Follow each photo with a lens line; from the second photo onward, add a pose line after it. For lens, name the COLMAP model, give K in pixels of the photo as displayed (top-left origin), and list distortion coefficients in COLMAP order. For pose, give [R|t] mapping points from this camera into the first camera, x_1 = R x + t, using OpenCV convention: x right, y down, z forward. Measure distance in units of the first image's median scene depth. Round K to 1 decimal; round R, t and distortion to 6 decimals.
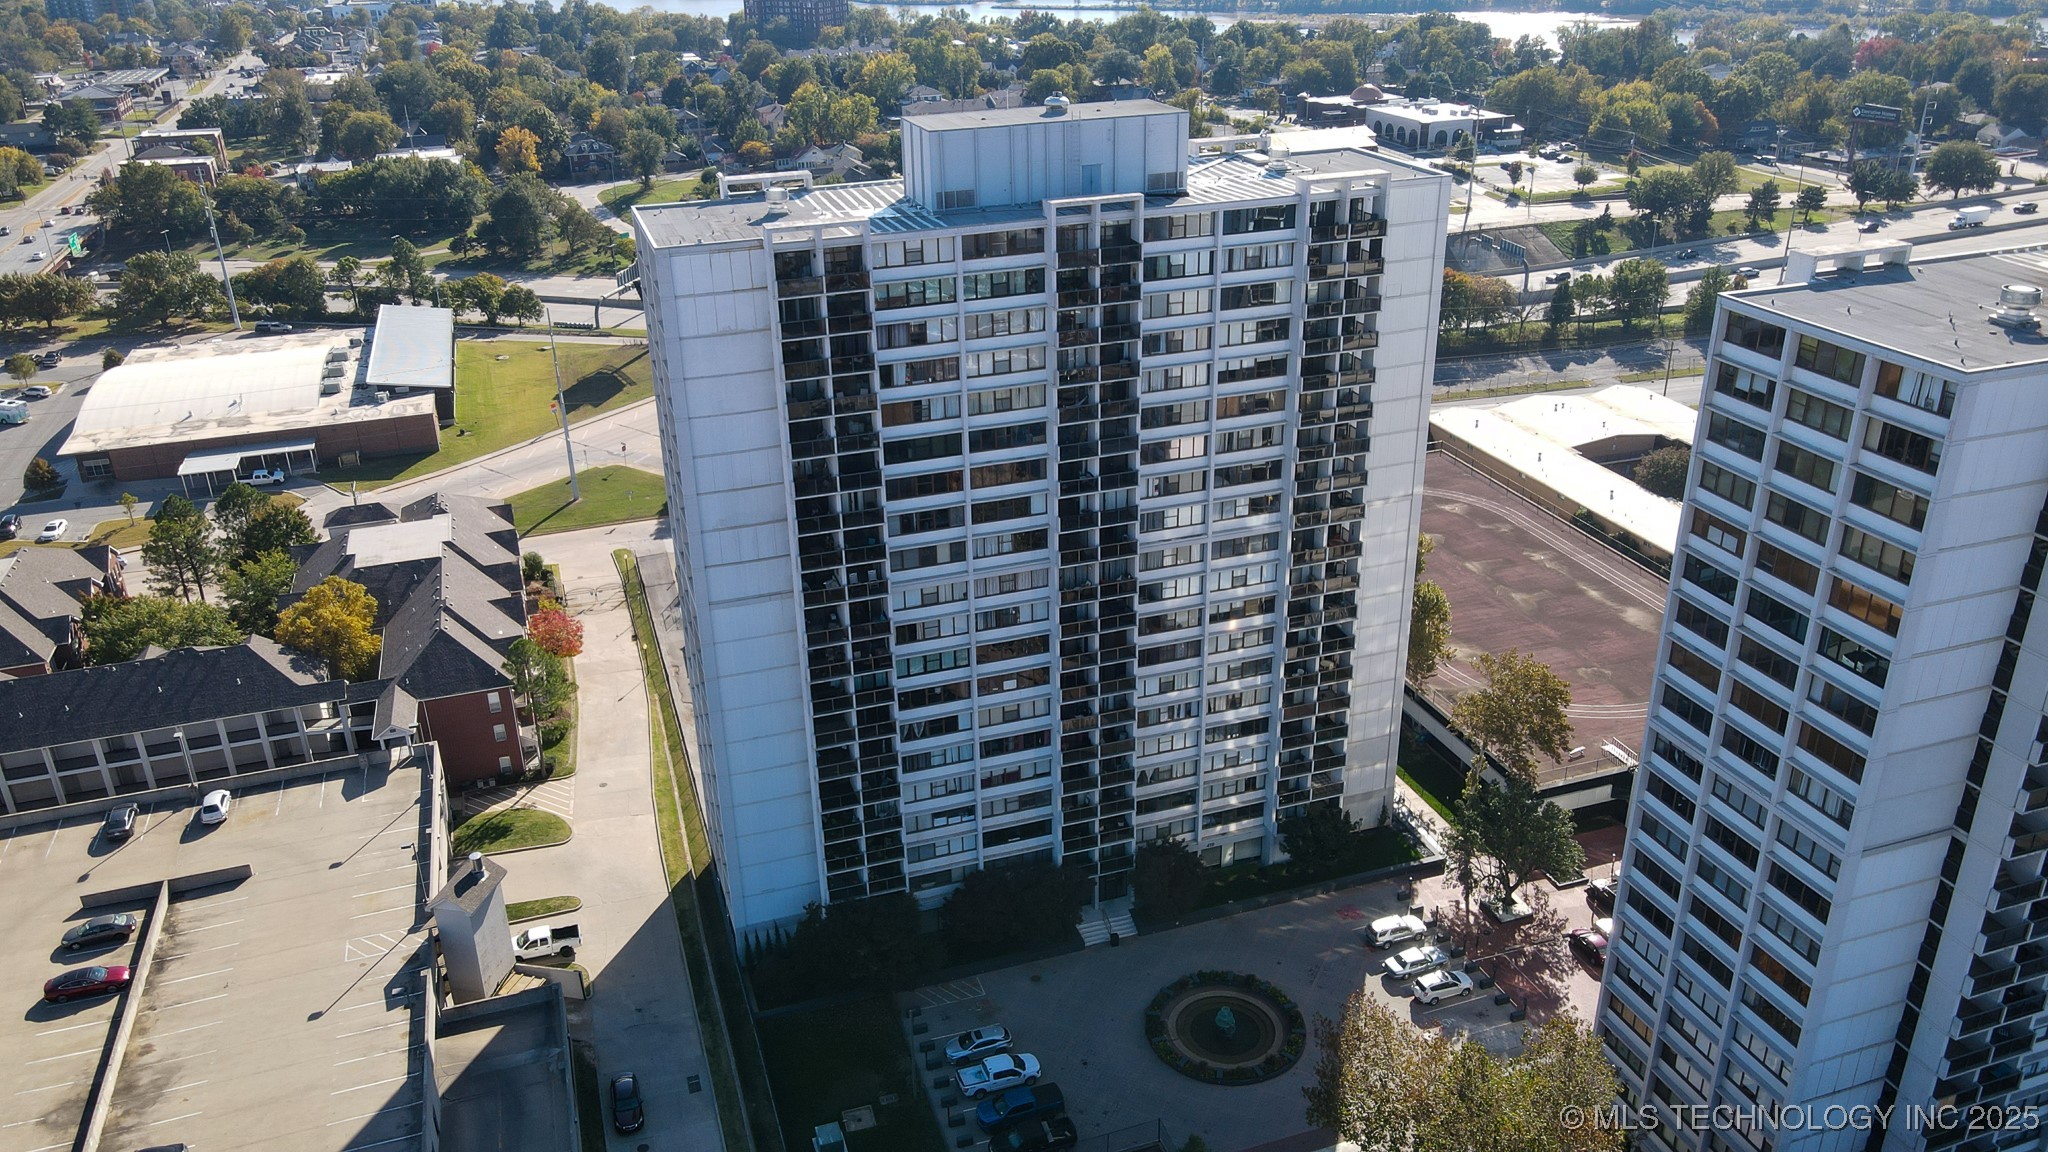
lens RADIAL K [[1514.7, 0, 1012.3], [0, 1514.7, 562.2], [0, 0, 1]] dist [-0.000015, 0.032013]
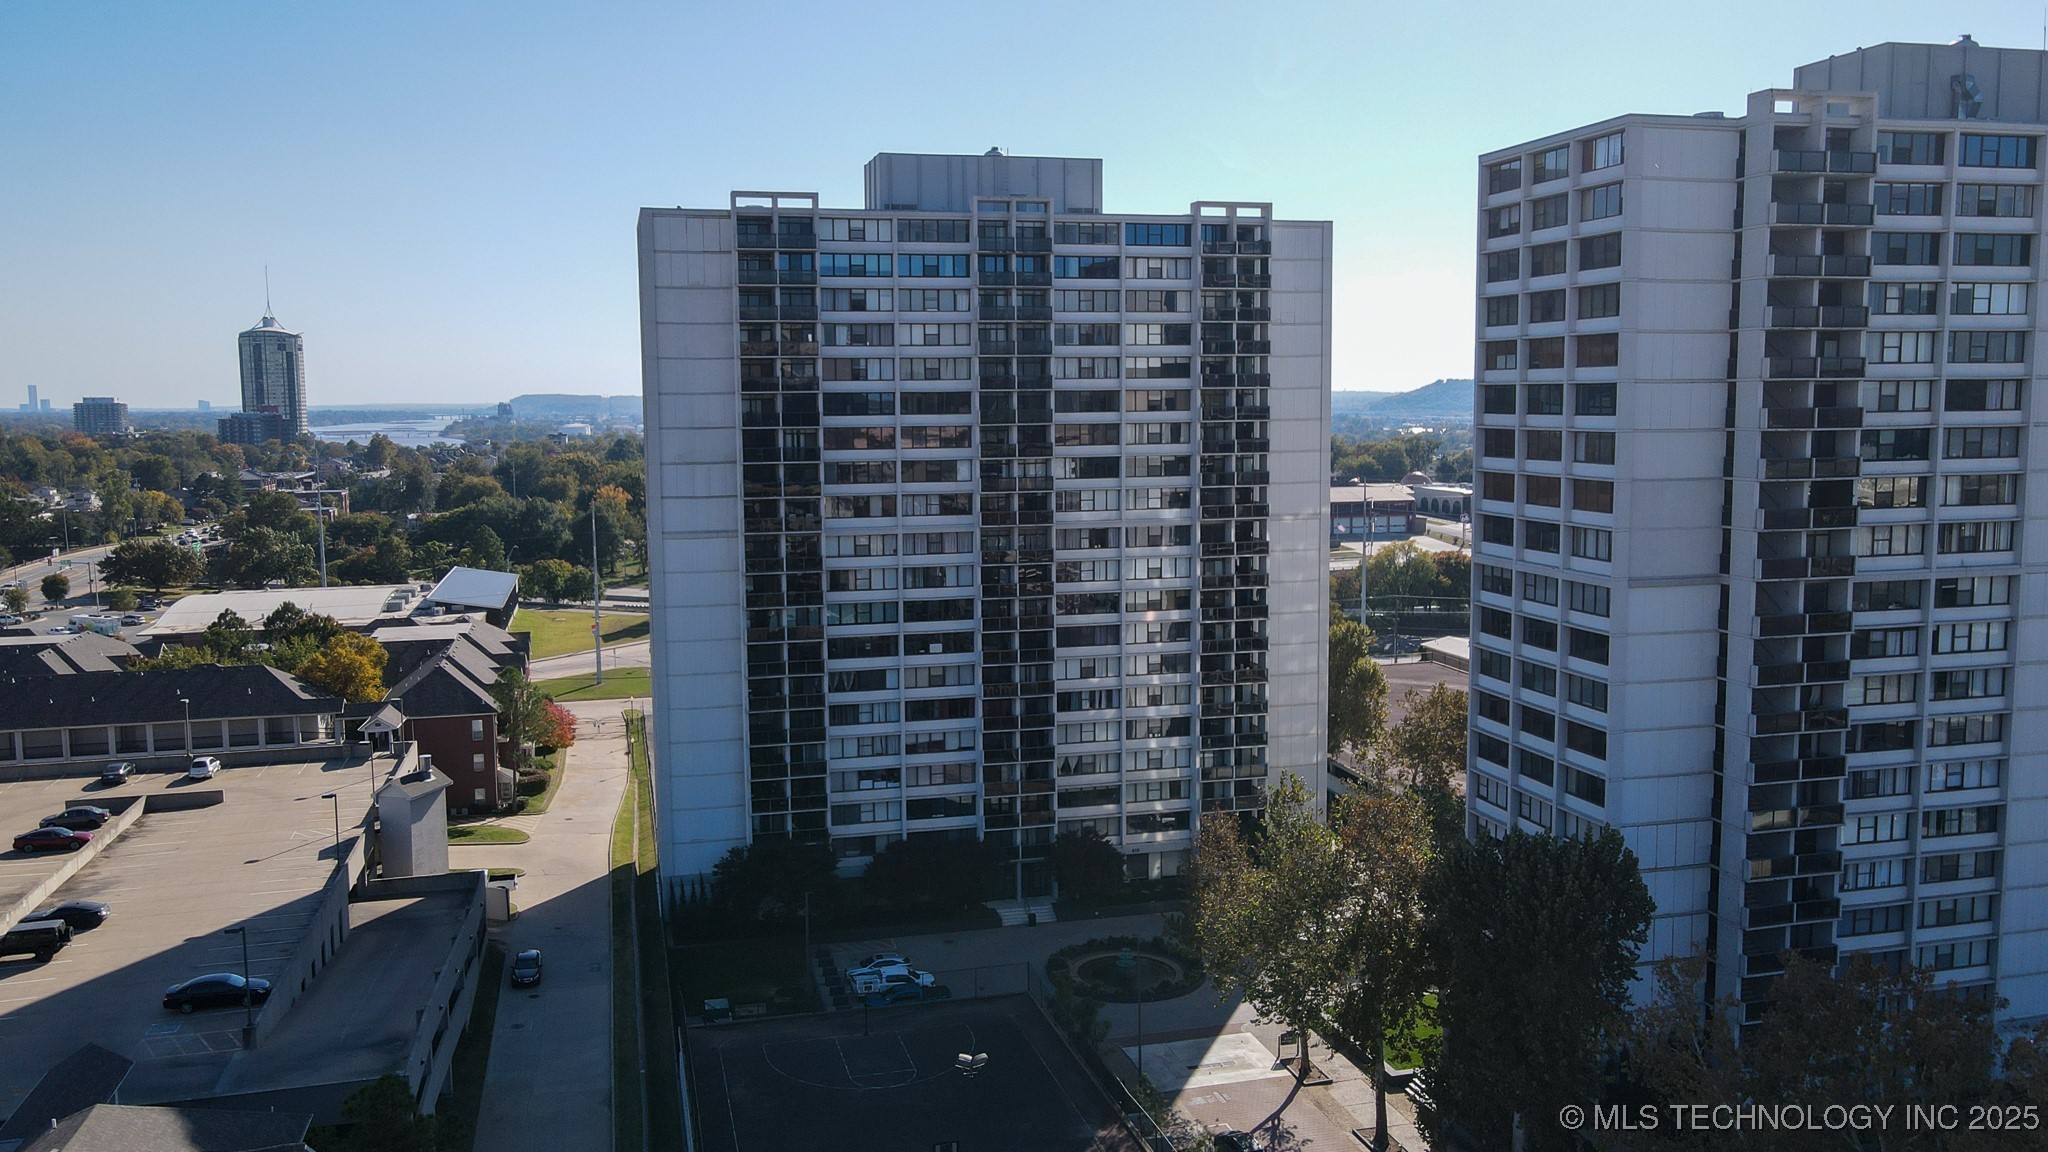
lens RADIAL K [[1556.9, 0, 1016.4], [0, 1556.9, 556.9], [0, 0, 1]] dist [0.006692, 0.012712]
pose [[0.997656, 0.021151, -0.065085, 0.126790], [-0.040402, 0.949650, -0.310698, 0.362862], [0.055236, 0.312599, 0.948278, -0.069285]]
